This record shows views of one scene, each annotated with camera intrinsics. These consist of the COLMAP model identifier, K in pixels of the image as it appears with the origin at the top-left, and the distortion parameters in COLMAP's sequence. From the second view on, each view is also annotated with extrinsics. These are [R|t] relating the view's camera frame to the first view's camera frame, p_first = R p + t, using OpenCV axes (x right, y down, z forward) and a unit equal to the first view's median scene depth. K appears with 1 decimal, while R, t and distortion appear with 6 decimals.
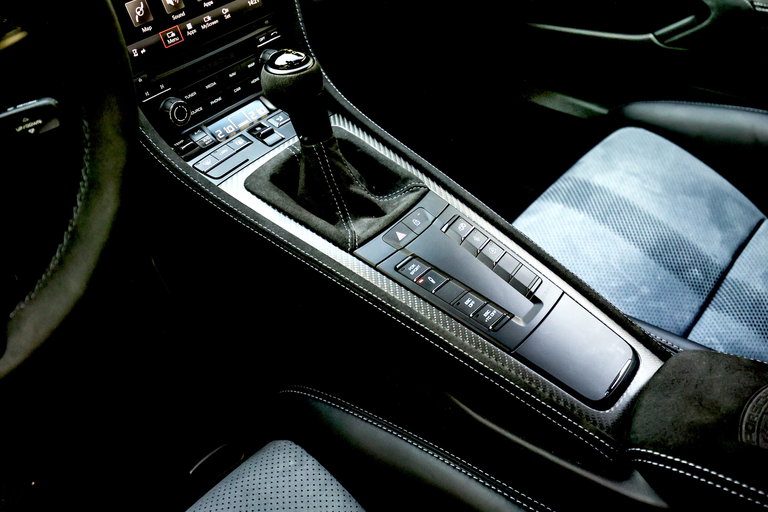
lens RADIAL K [[741.7, 0, 405.2], [0, 741.7, 253.9], [0, 0, 1]] dist [0.028035, 0.000000]
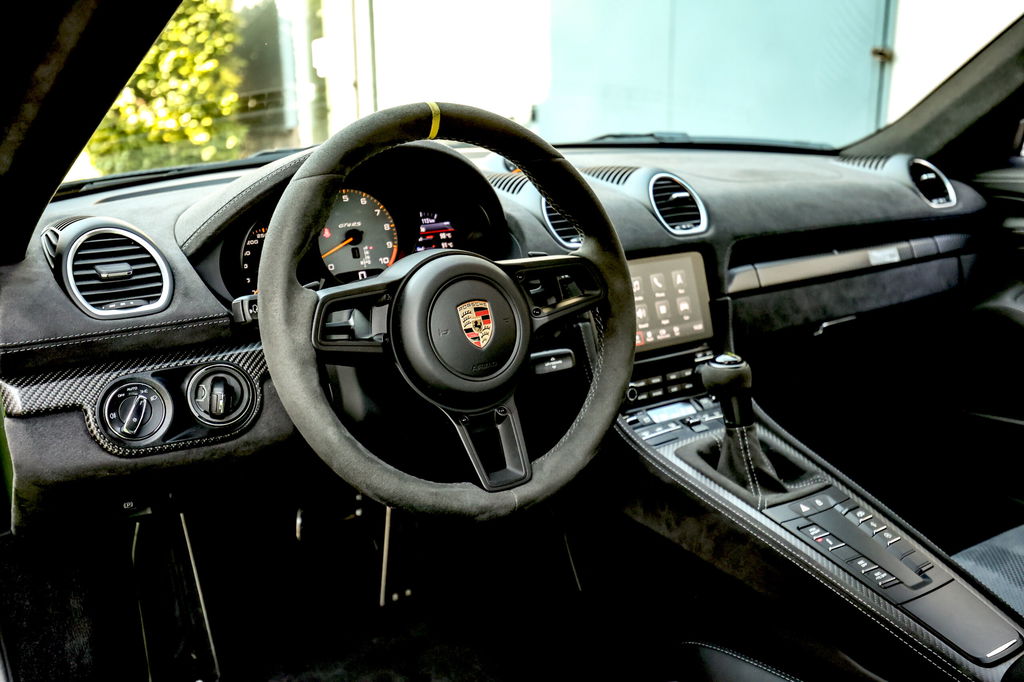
lens RADIAL K [[989.0, 0, 520.6], [0, 989.0, 330.3], [0, 0, 1]] dist [0.028035, 0.000000]
pose [[0.952421, 0.094234, -0.289851, -0.005142], [-0.207572, 0.896912, -0.390465, 0.420550], [0.223175, 0.432052, 0.873799, -0.575860]]
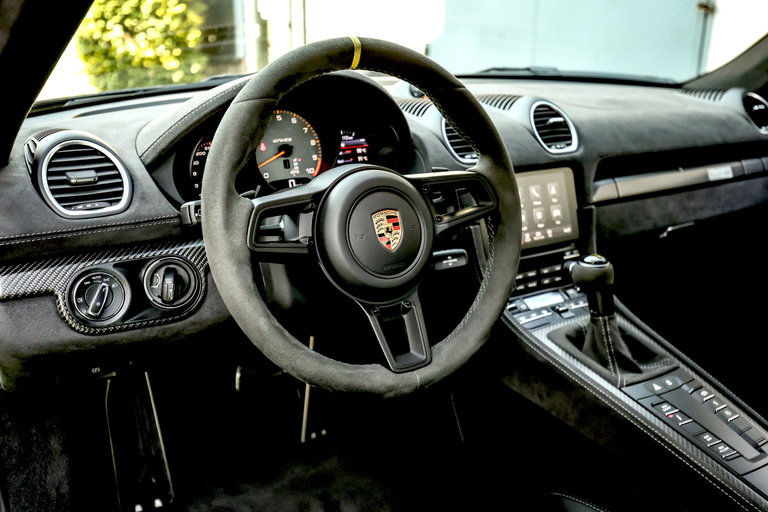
lens RADIAL K [[741.7, 0, 387.5], [0, 741.7, 251.8], [0, 0, 1]] dist [0.028035, 0.000000]
pose [[0.940510, 0.133294, -0.312528, -0.077174], [-0.241535, 0.909222, -0.339080, 0.335828], [0.238960, 0.394395, 0.887328, -0.456055]]
